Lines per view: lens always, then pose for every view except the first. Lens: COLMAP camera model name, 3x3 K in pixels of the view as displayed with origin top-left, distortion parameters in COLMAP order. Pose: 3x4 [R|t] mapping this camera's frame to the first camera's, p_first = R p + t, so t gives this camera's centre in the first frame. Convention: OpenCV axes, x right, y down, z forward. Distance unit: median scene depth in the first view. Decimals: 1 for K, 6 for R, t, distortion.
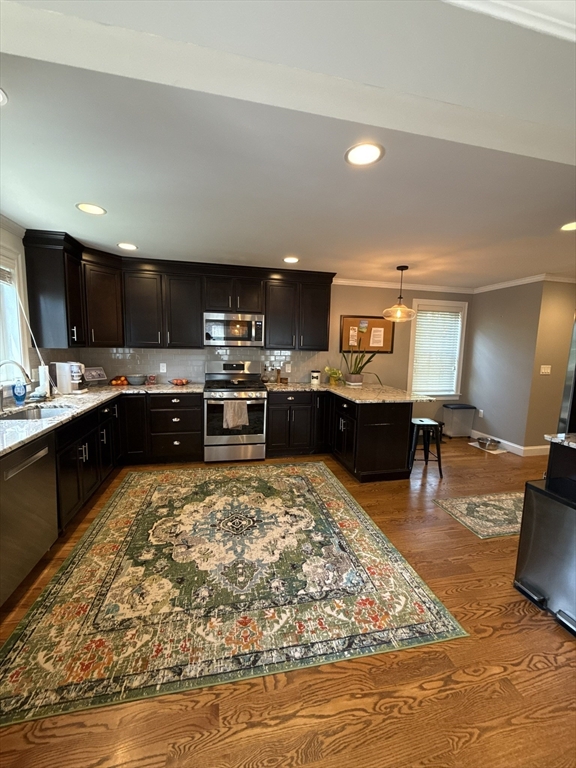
lens RADIAL K [[306.2, 0, 286.5], [0, 306.2, 382.2], [0, 0, 1]] dist [0.001994, 0.000036]
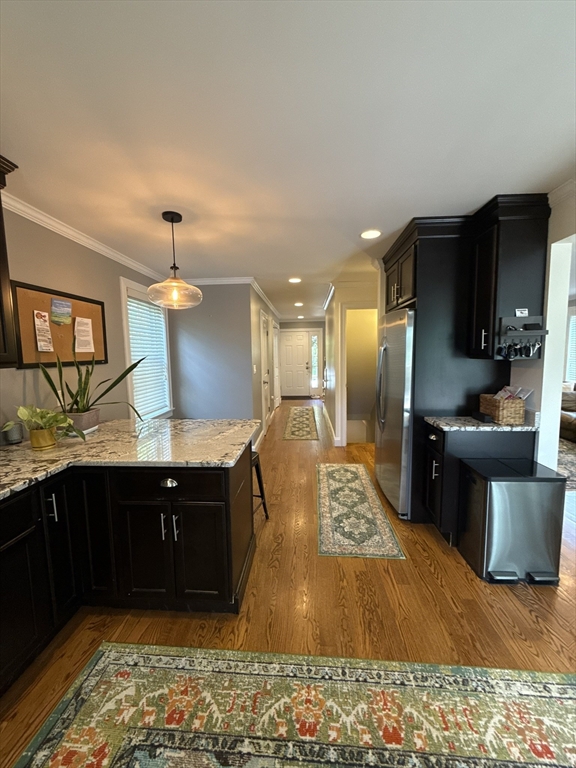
lens RADIAL K [[306.2, 0, 286.4], [0, 306.2, 382.6], [0, 0, 1]] dist [0.001994, 0.000036]
pose [[0.278799, -0.121645, 0.952614, -0.159992], [0.138911, 0.986621, 0.085333, -0.078323], [-0.950250, 0.108538, 0.291967, 0.652172]]
